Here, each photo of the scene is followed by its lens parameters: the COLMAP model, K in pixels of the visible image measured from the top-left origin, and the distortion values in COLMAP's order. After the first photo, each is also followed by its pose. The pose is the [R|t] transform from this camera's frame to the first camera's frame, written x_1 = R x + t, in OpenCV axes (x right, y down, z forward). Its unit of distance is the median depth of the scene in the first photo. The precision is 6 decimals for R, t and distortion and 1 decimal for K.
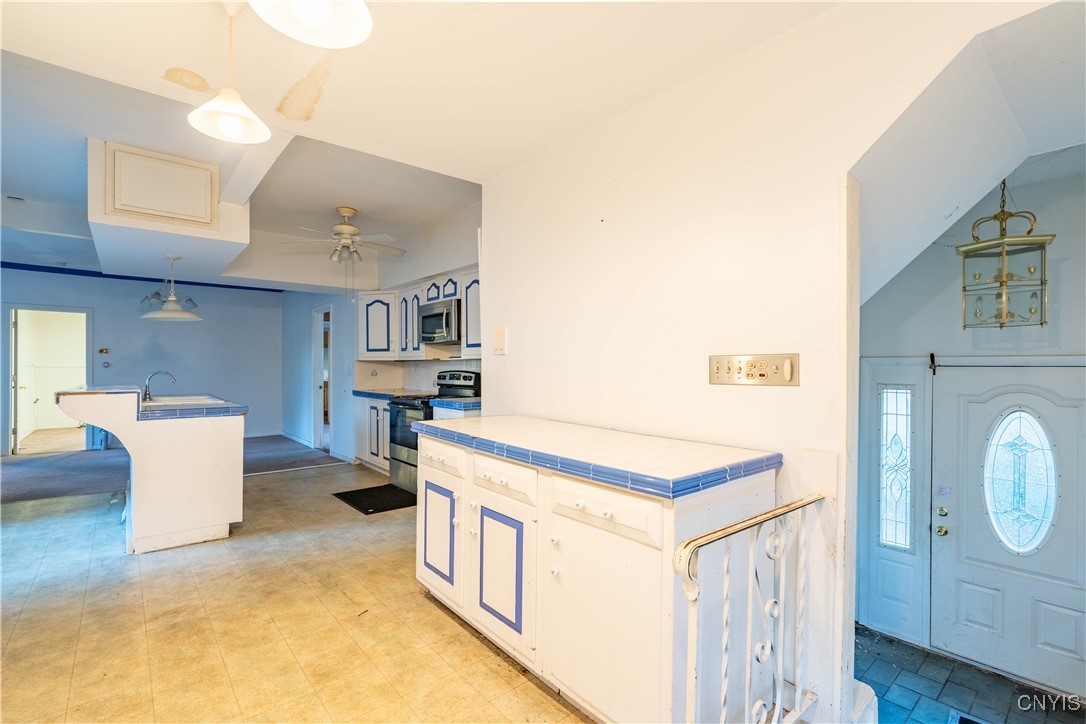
lens RADIAL K [[497.1, 0, 543.0], [0, 497.1, 365.9], [0, 0, 1]] dist [-0.002941, 0.001707]
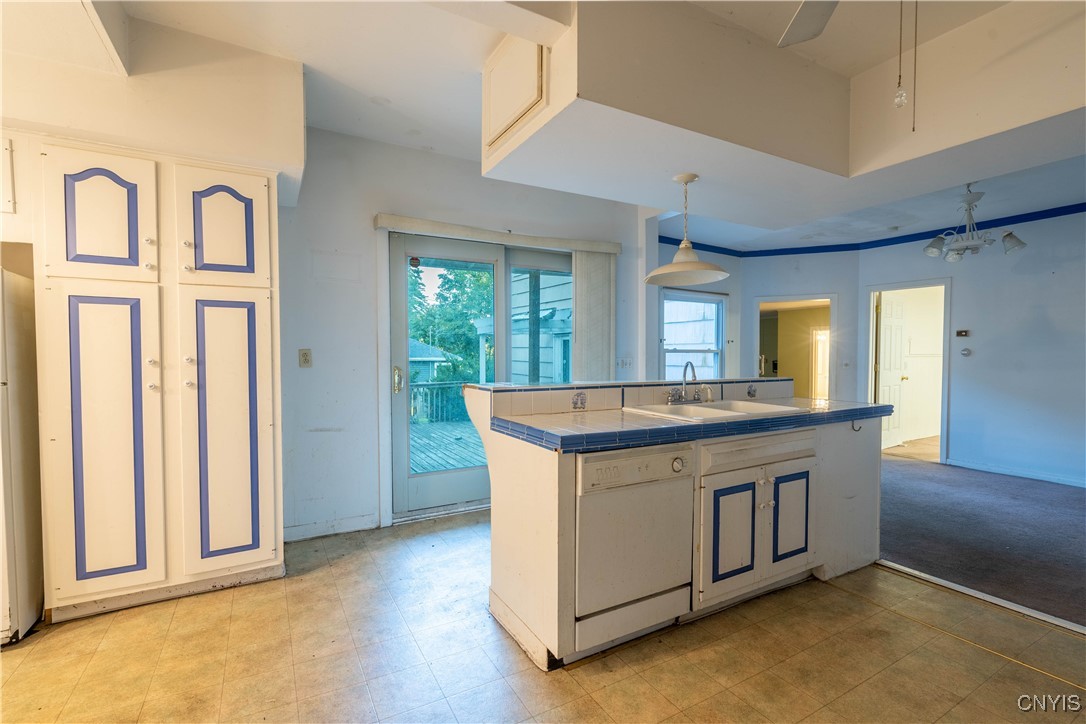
lens RADIAL K [[497.1, 0, 544.8], [0, 497.1, 363.0], [0, 0, 1]] dist [-0.002941, 0.001707]
pose [[-0.183872, 0.020500, -0.982736, -0.184774], [-0.000784, 0.999779, 0.021002, -0.004806], [0.982950, 0.004632, -0.183815, 1.894465]]
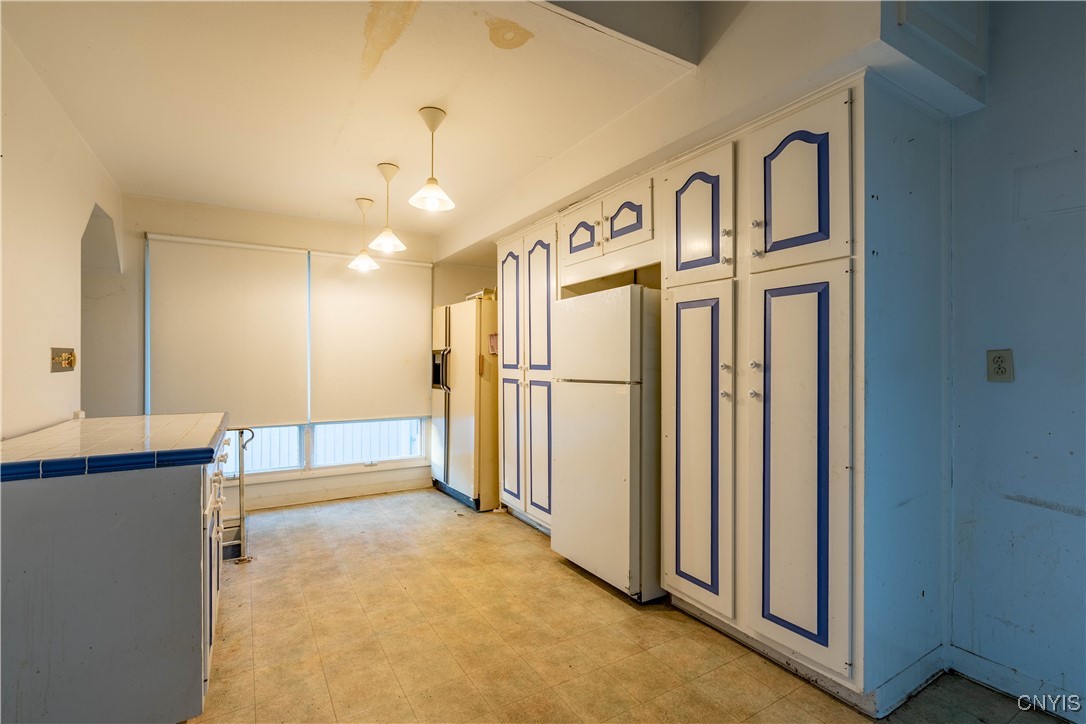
lens RADIAL K [[497.1, 0, 543.8], [0, 497.1, 356.8], [0, 0, 1]] dist [-0.002941, 0.001707]
pose [[-0.986867, 0.000598, 0.161534, -0.924454], [-0.000492, 0.999977, -0.006712, 0.004018], [-0.161534, -0.006703, -0.986844, 1.866642]]
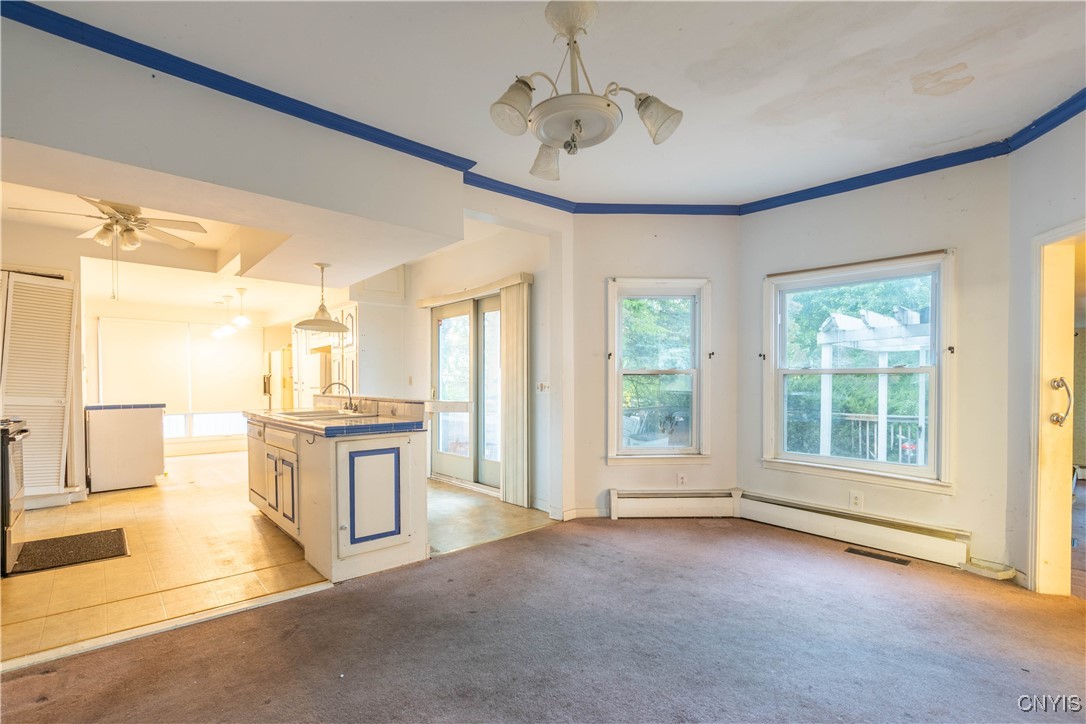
lens RADIAL K [[497.1, 0, 542.6], [0, 497.1, 385.4], [0, 0, 1]] dist [-0.002941, 0.001707]
pose [[-0.999636, 0.003838, -0.026694, -2.338344], [0.003578, 0.999946, 0.009775, 0.016595], [0.026730, 0.009676, -0.999596, 4.026556]]
